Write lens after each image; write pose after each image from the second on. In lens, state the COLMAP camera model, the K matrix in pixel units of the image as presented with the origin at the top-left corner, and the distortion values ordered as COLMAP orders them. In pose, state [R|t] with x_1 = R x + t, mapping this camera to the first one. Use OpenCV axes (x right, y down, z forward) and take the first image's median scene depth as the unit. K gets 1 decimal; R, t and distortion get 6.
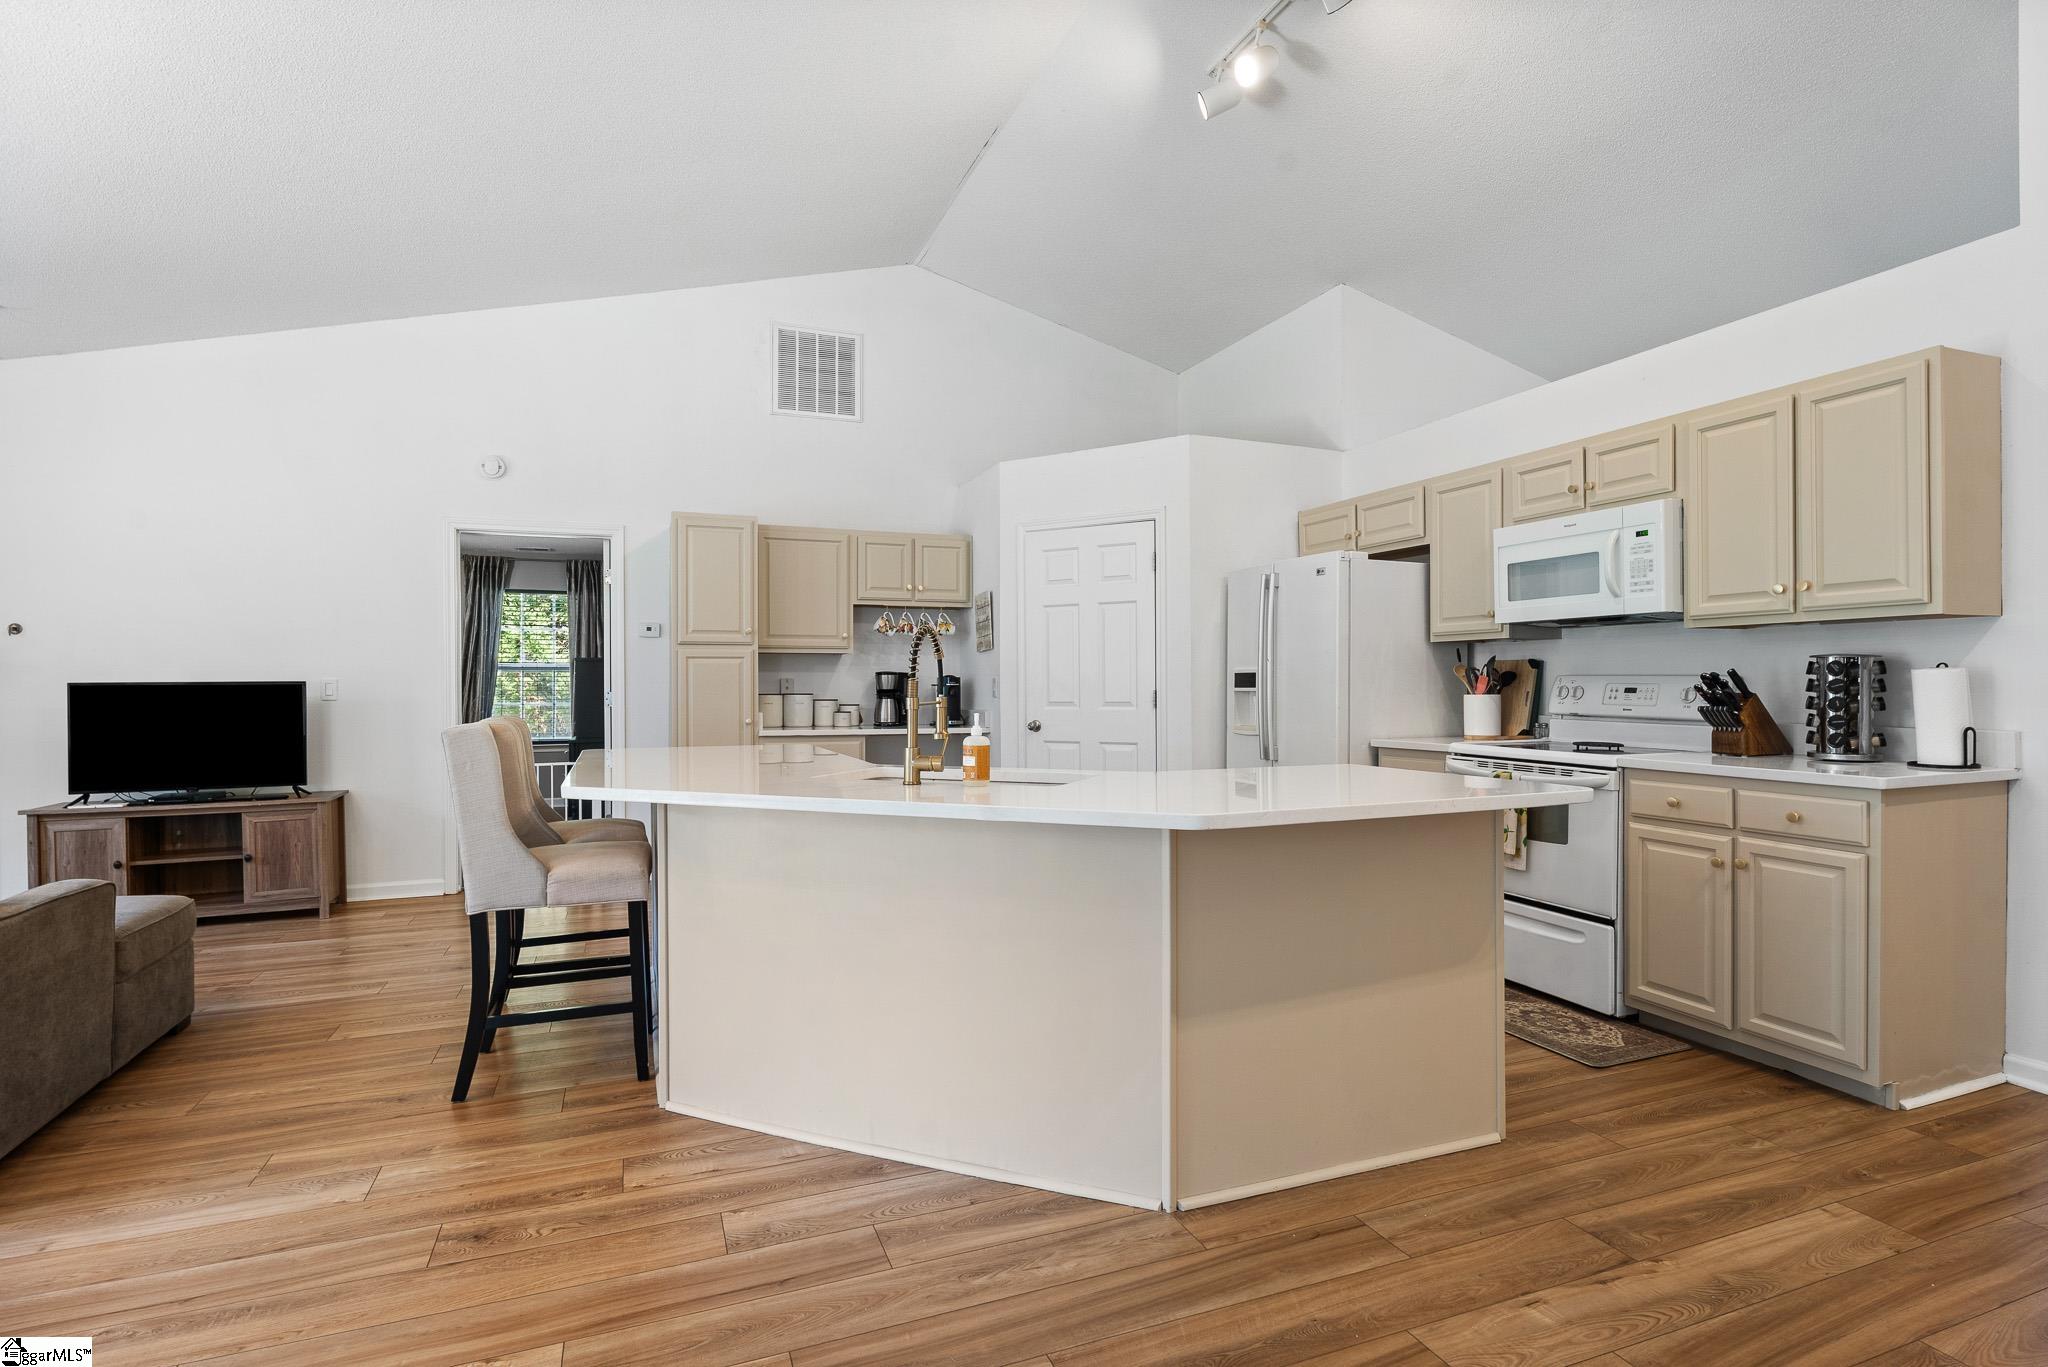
lens RADIAL K [[1012.4, 0, 1026.8], [0, 1012.4, 690.1], [0, 0, 1]] dist [0.001140, -0.001696]
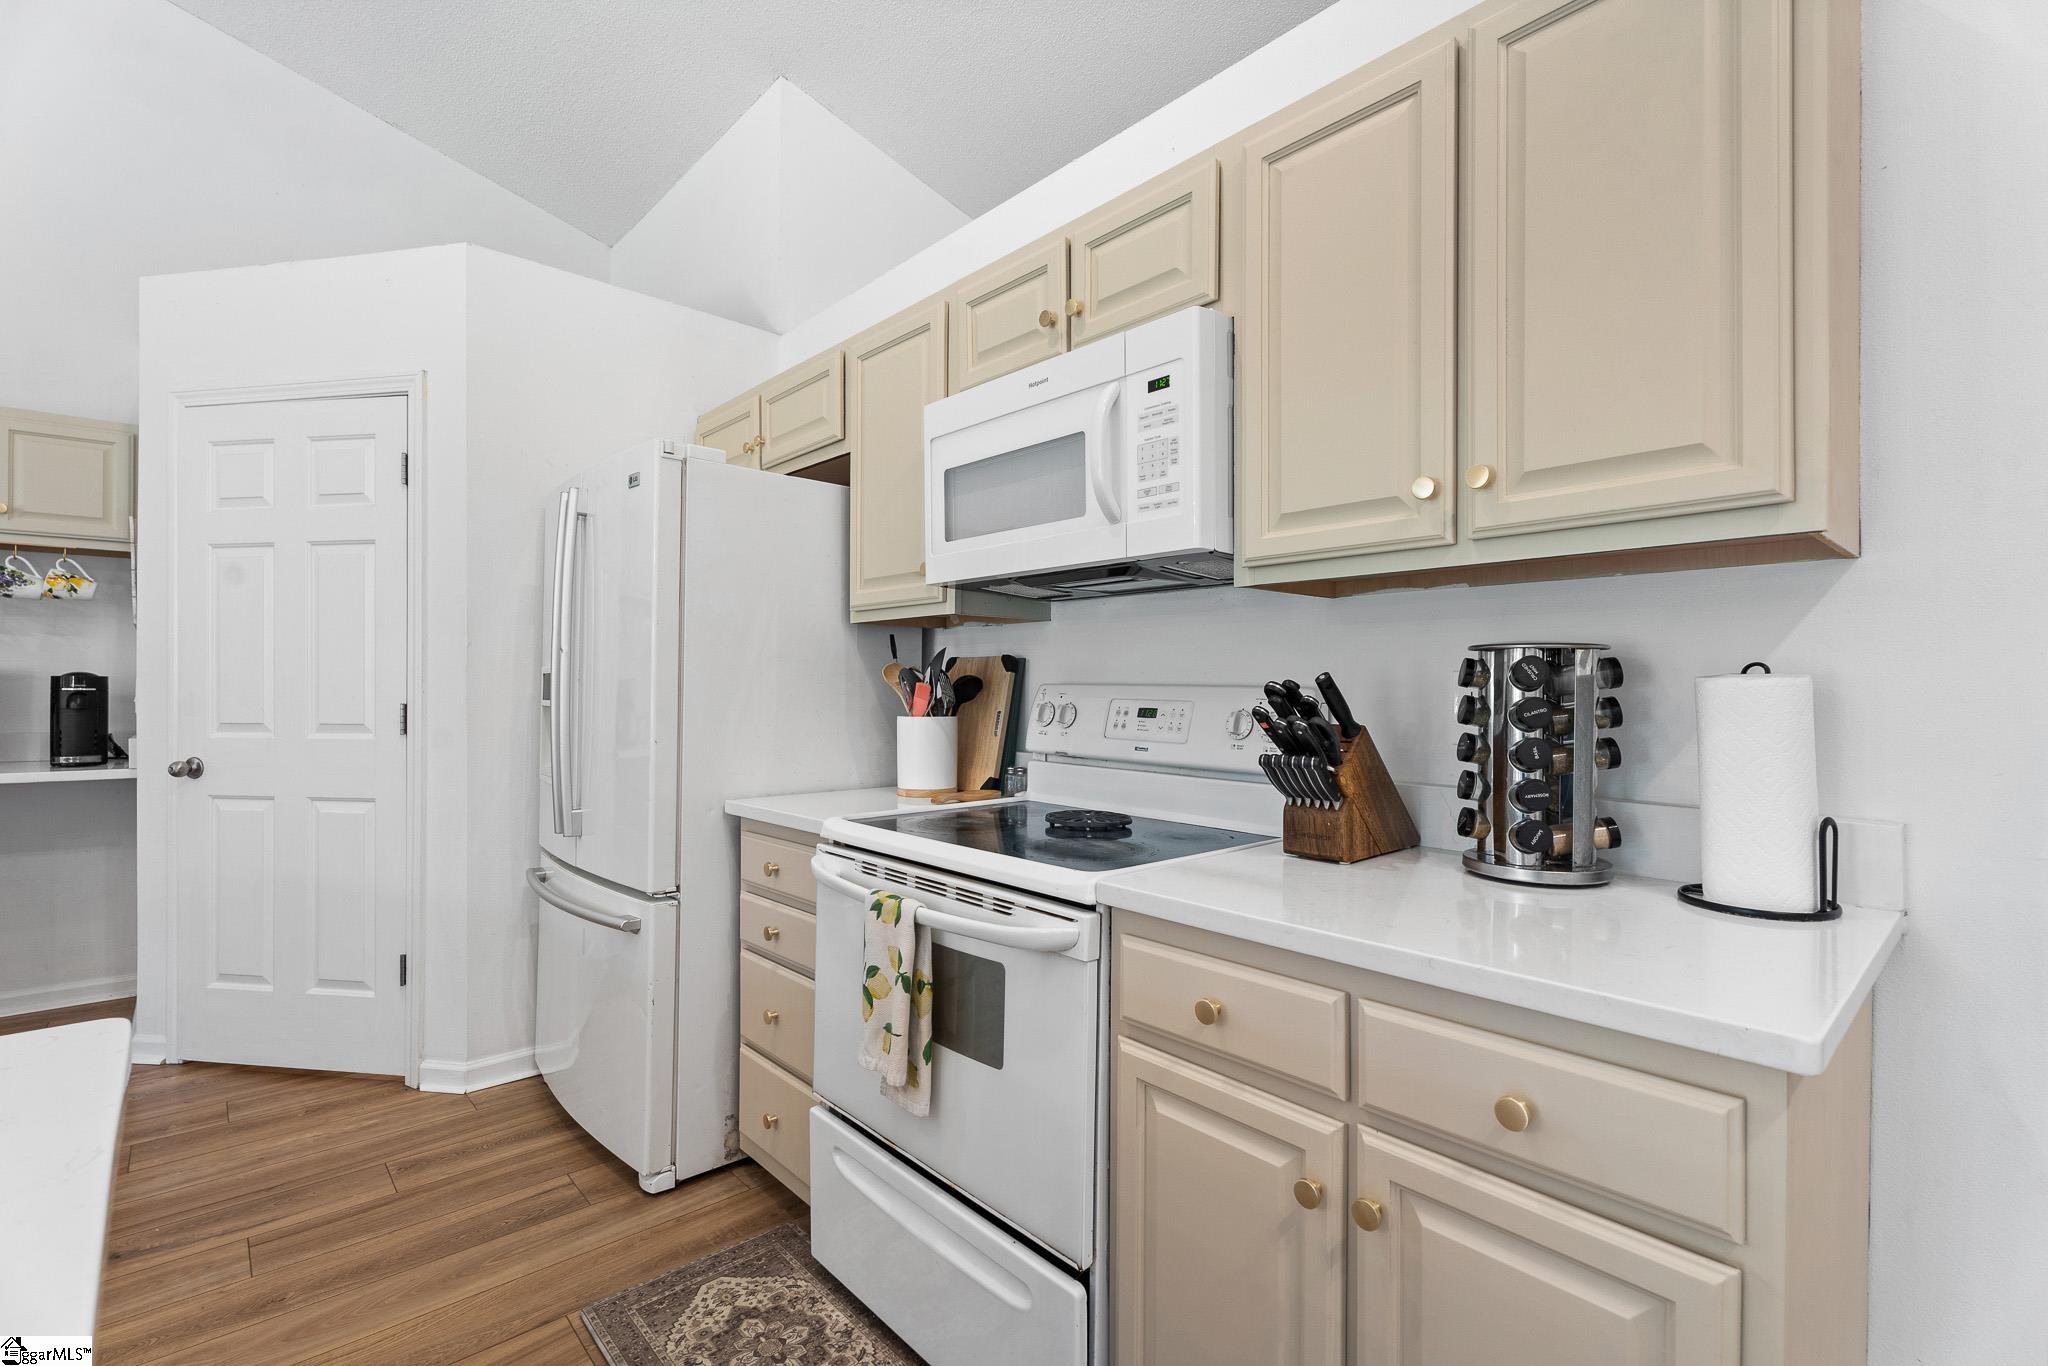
lens RADIAL K [[922.7, 0, 1026.7], [0, 922.7, 698.2], [0, 0, 1]] dist [0.004331, 0.000312]
pose [[0.935545, 0.004450, 0.353180, 0.343373], [-0.005977, 0.999977, 0.003231, -0.008275], [-0.353157, -0.005133, 0.935550, 0.532552]]
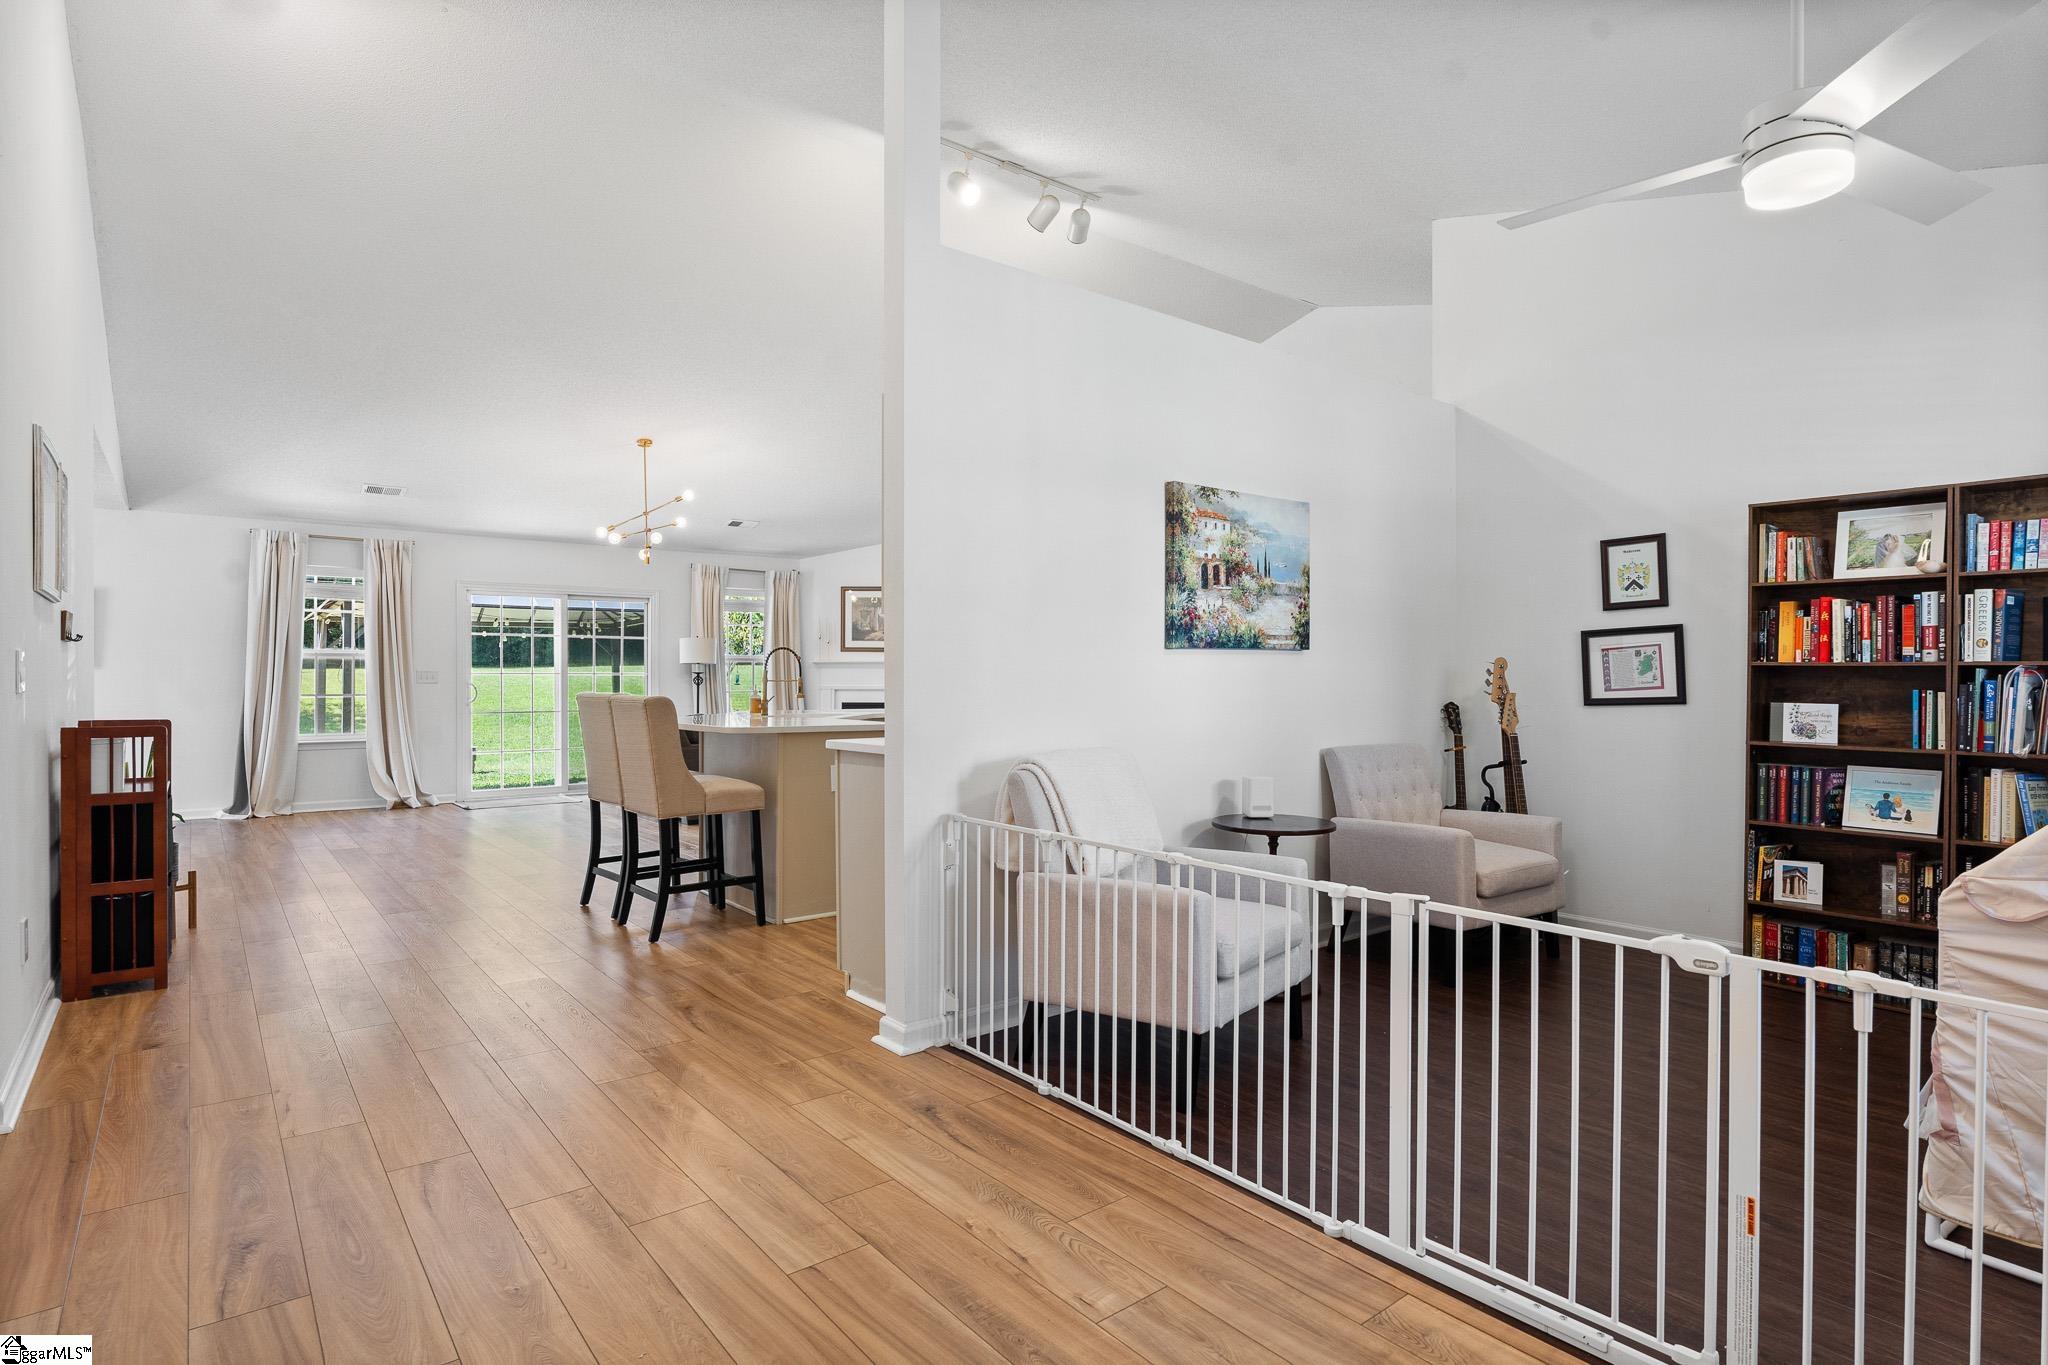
lens RADIAL K [[1042.4, 0, 1024.4], [0, 1042.4, 687.9], [0, 0, 1]] dist [-0.002917, 0.000906]
pose [[0.296326, 0.013983, -0.954985, 1.446285], [-0.007652, 0.999895, 0.012266, -0.002348], [0.955056, 0.003673, 0.296402, 0.530641]]
